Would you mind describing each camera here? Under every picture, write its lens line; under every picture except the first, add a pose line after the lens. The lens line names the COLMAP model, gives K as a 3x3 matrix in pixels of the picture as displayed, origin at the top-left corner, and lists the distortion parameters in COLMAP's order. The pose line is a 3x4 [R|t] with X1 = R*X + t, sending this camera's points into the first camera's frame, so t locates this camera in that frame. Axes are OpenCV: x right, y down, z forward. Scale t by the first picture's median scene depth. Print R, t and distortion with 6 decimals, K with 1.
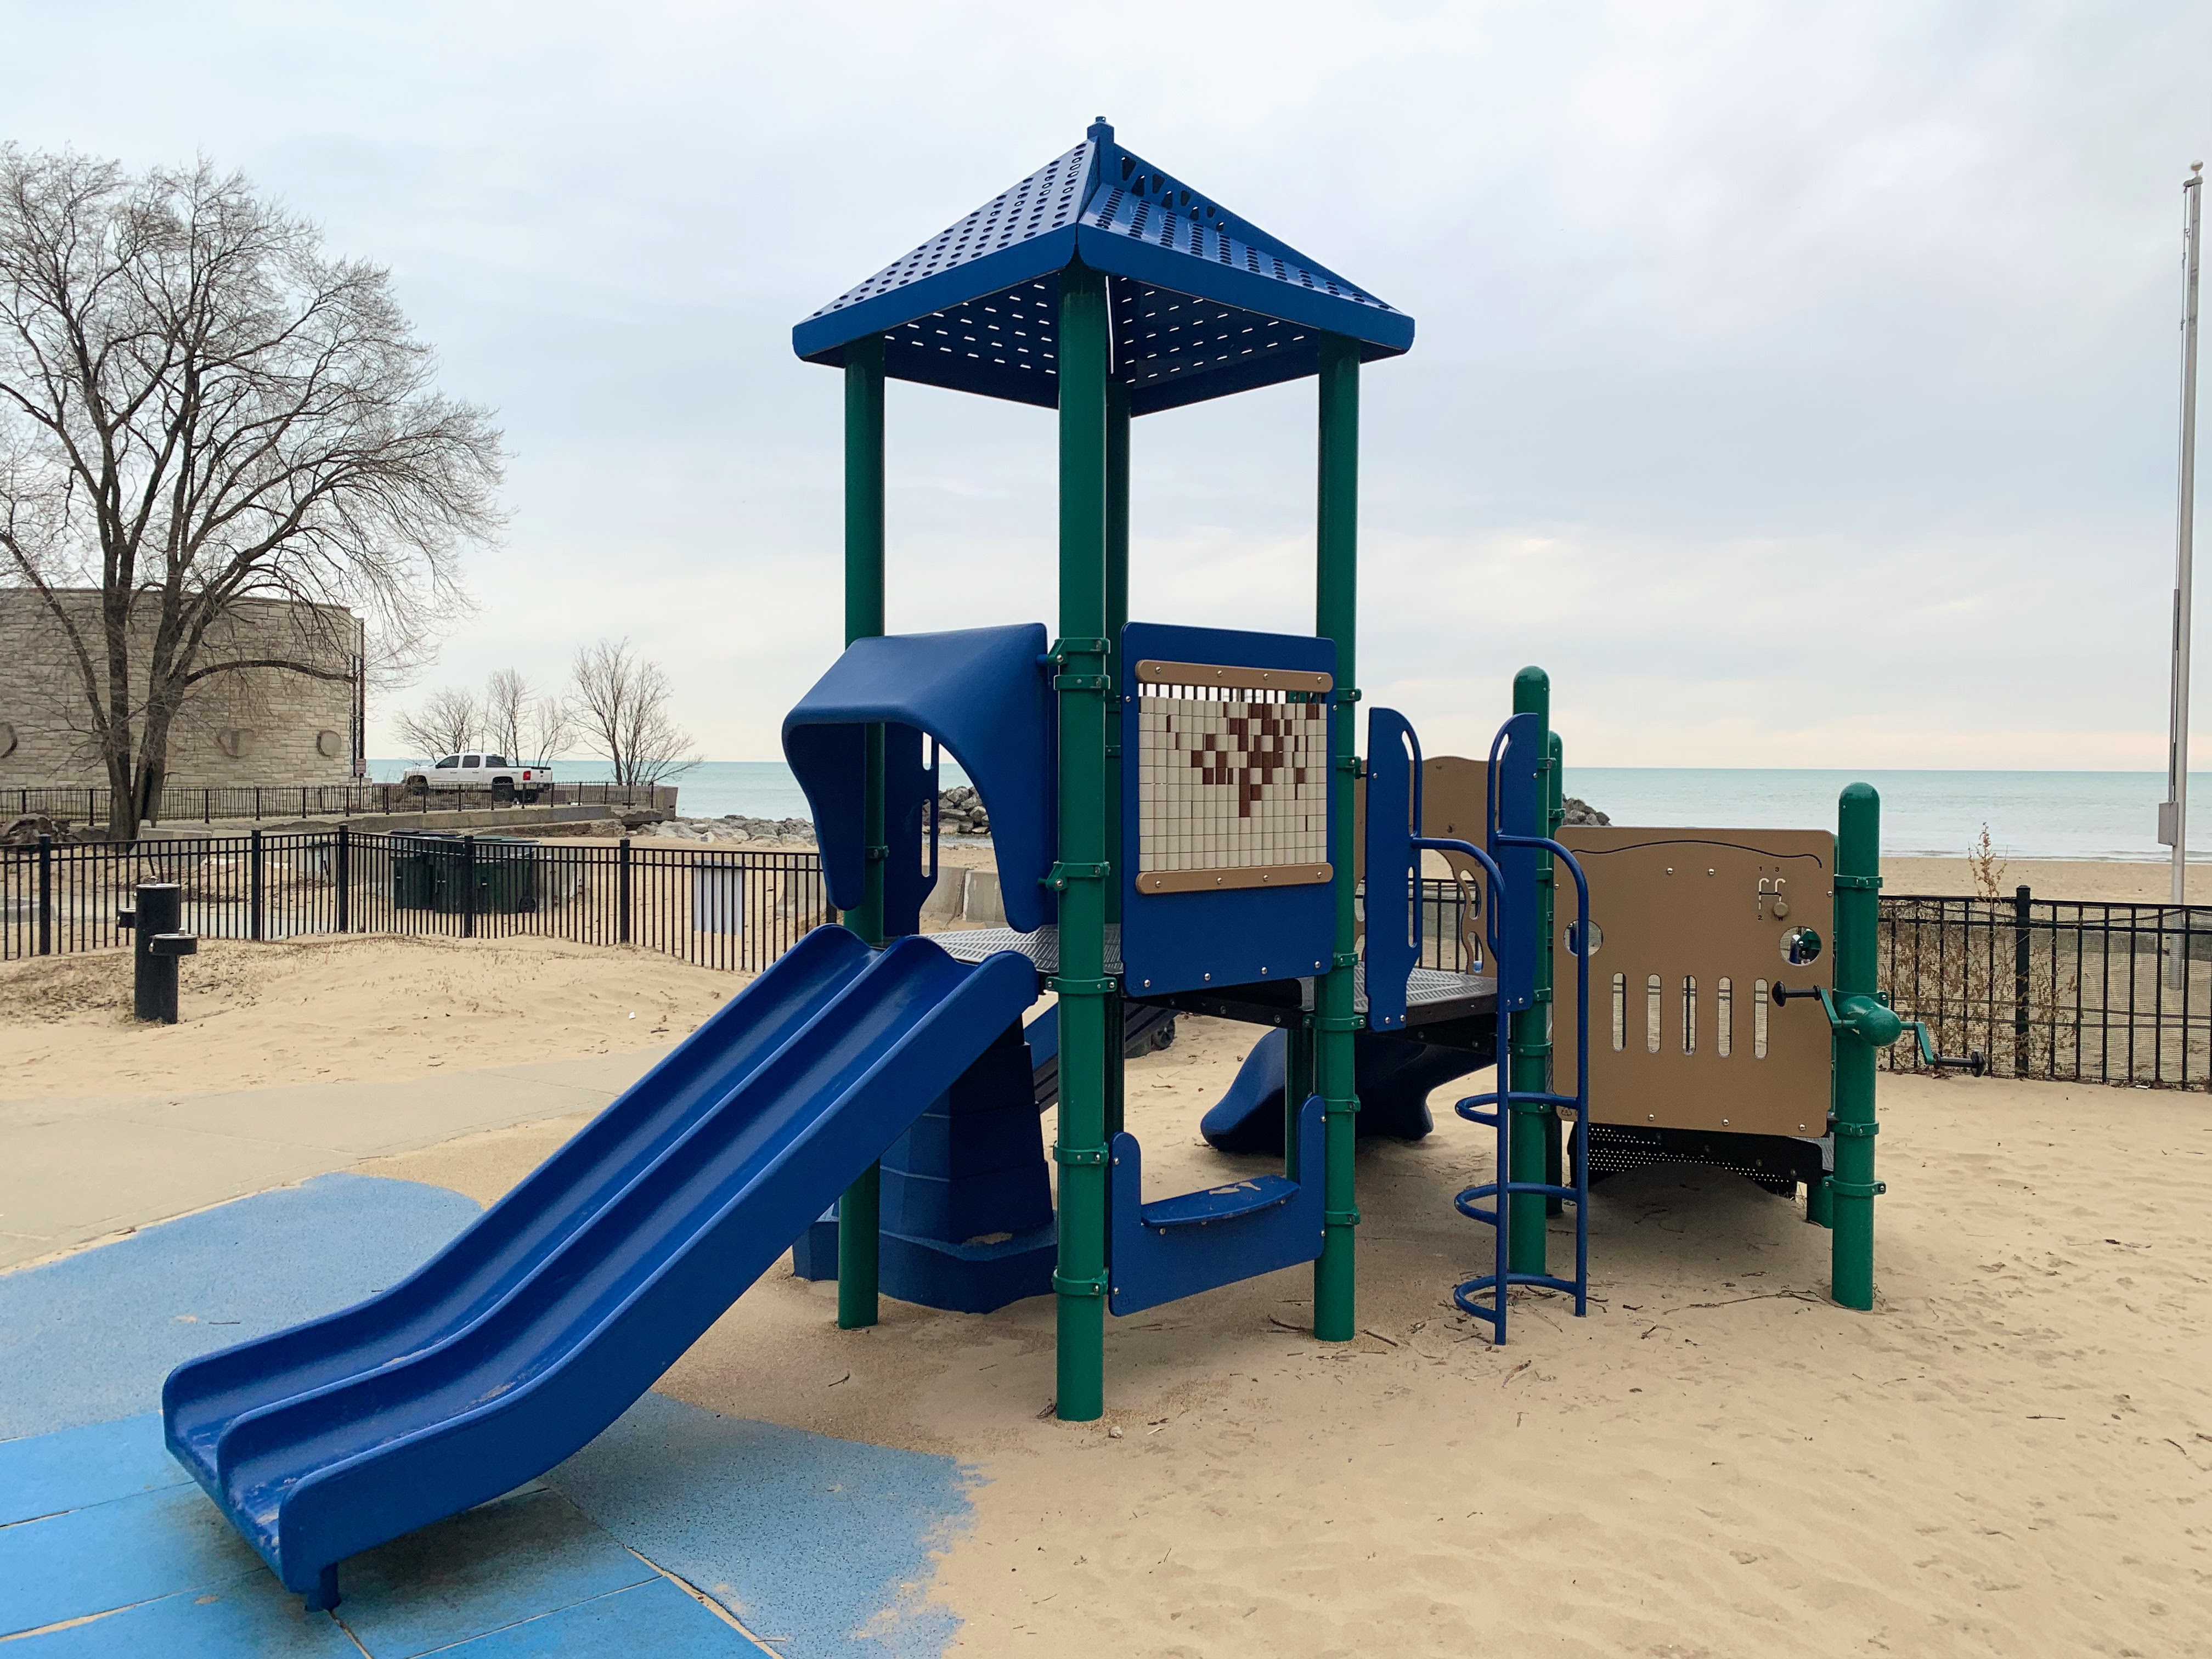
lens RADIAL K [[1681.6, 0, 1097.7], [0, 1681.6, 816.9], [0, 0, 1]] dist [0.048209, -0.045143]
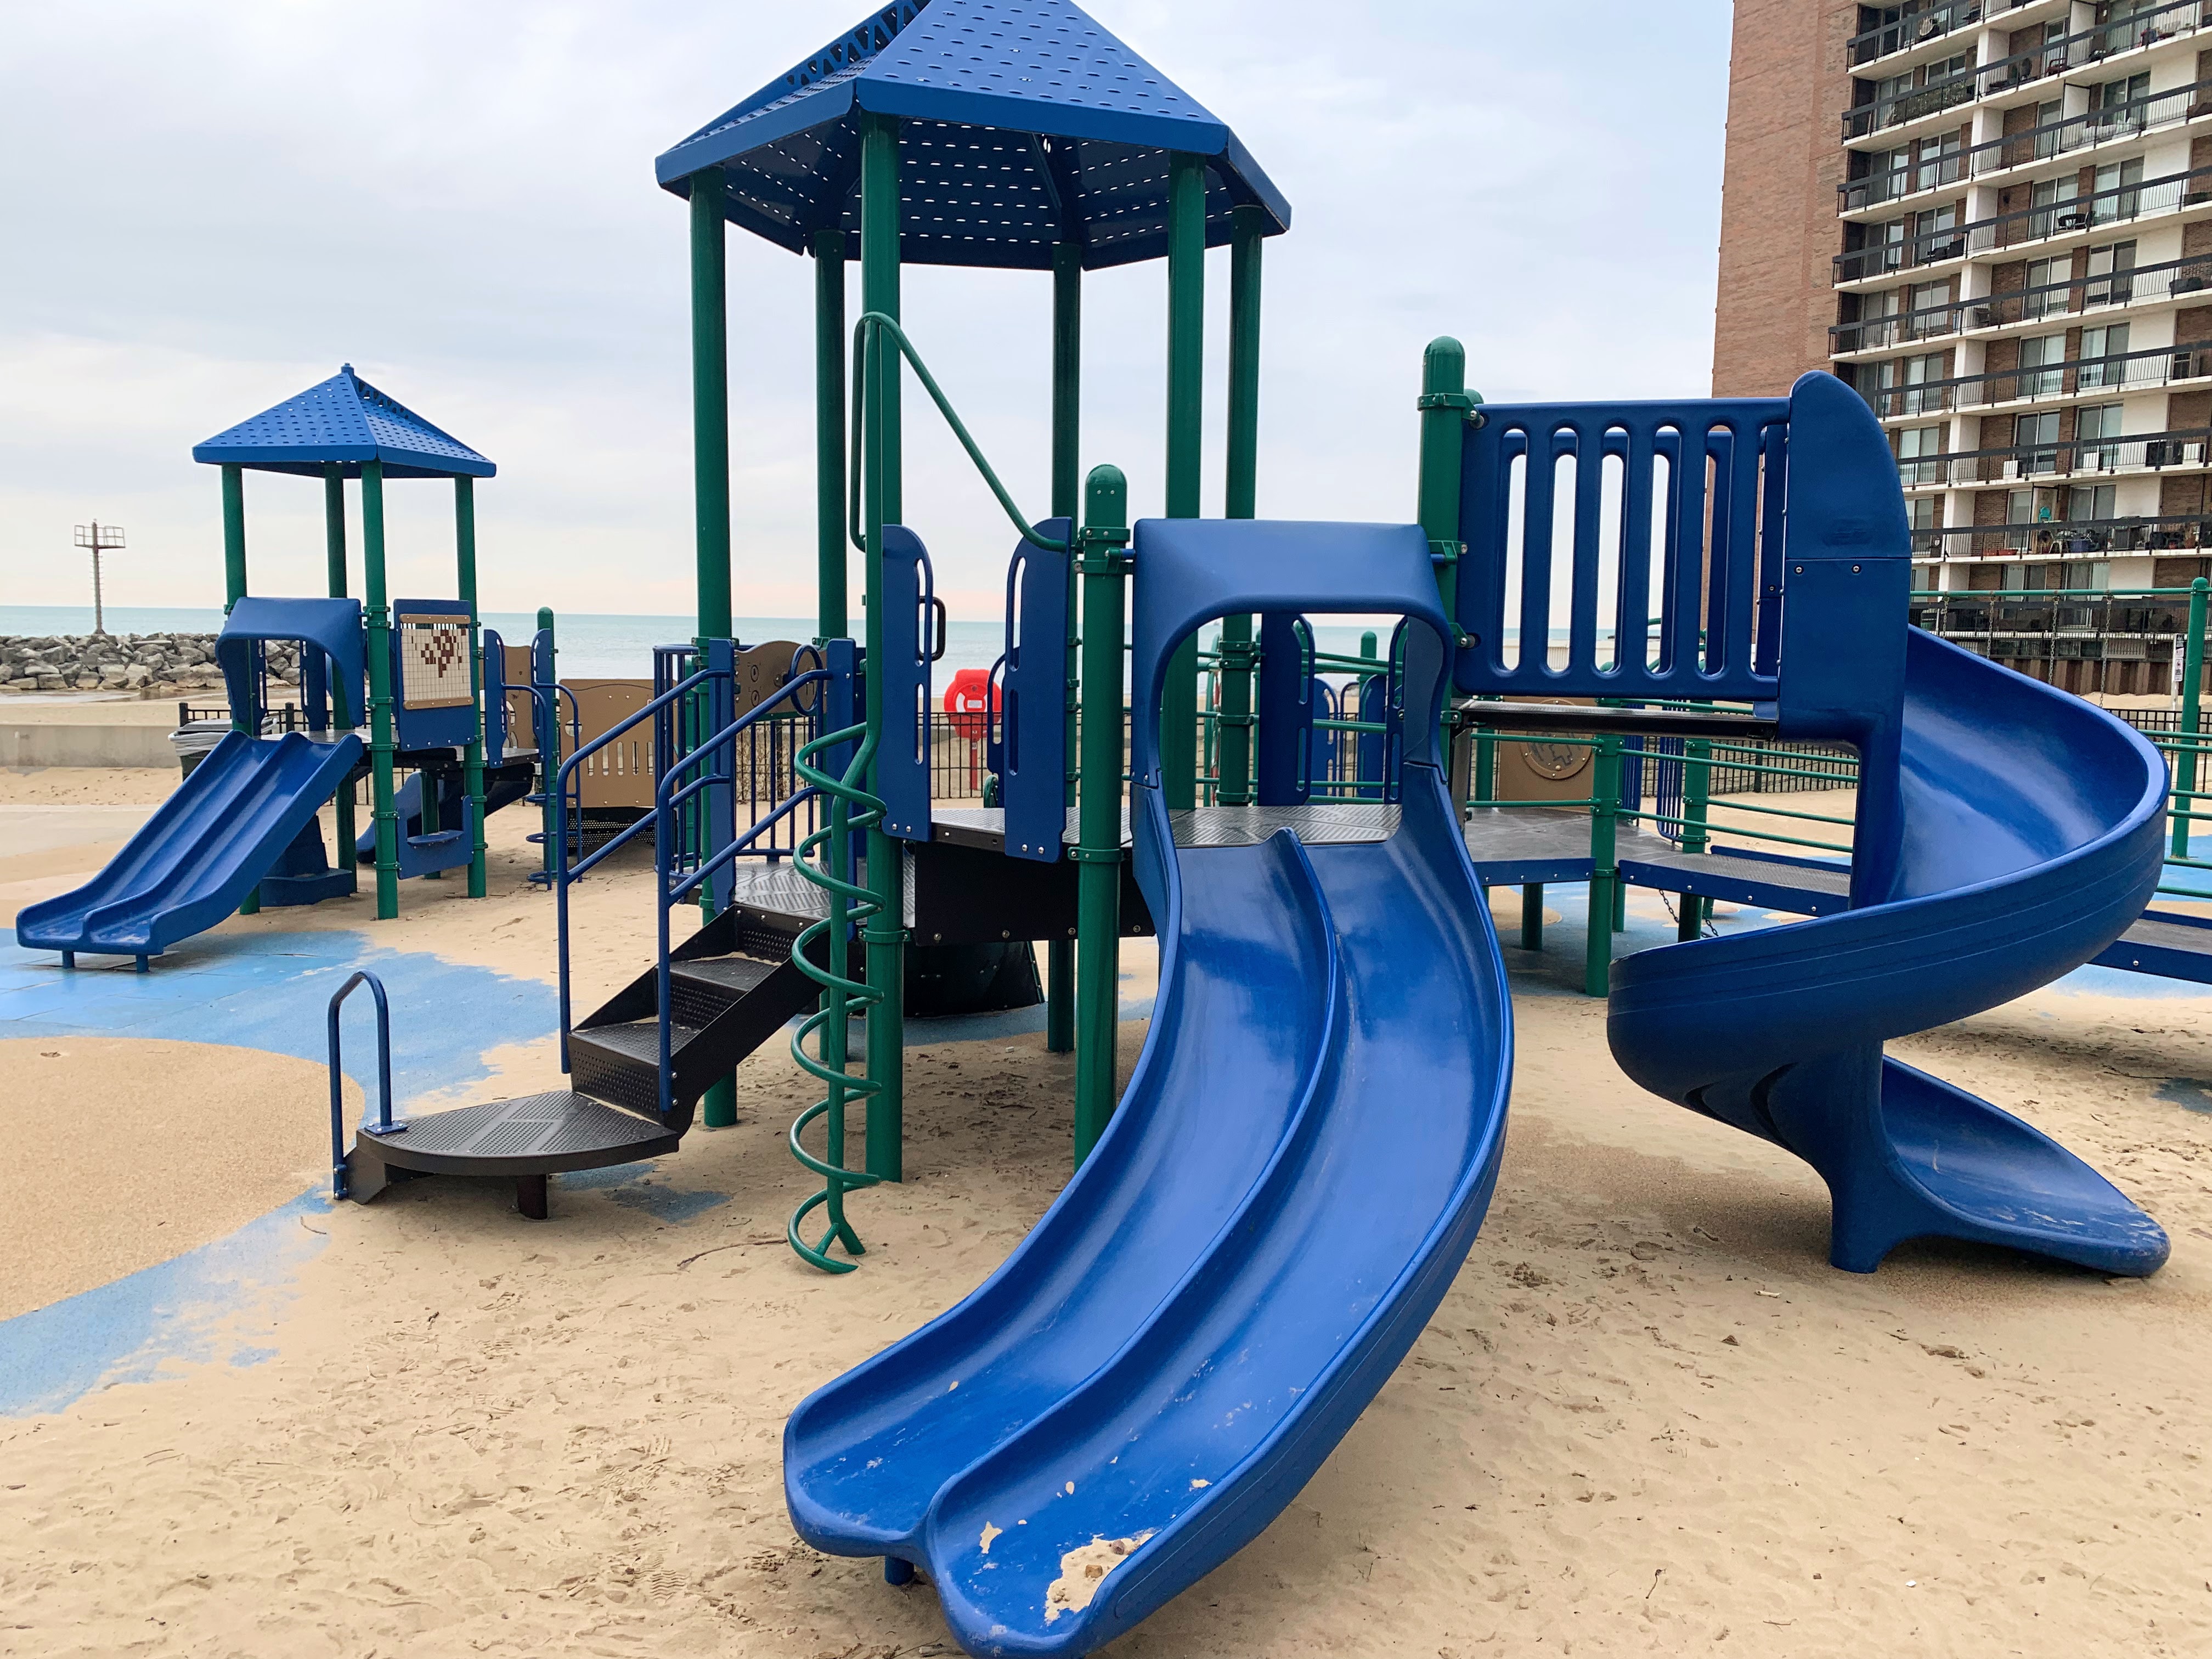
lens RADIAL K [[1681.6, 0, 1103.1], [0, 1681.6, 835.4], [0, 0, 1]] dist [0.048209, -0.045143]
pose [[0.815315, -0.071944, 0.574531, -0.516949], [0.018463, 0.994976, 0.098392, 0.003672], [-0.578723, -0.069614, 0.812547, -1.438773]]
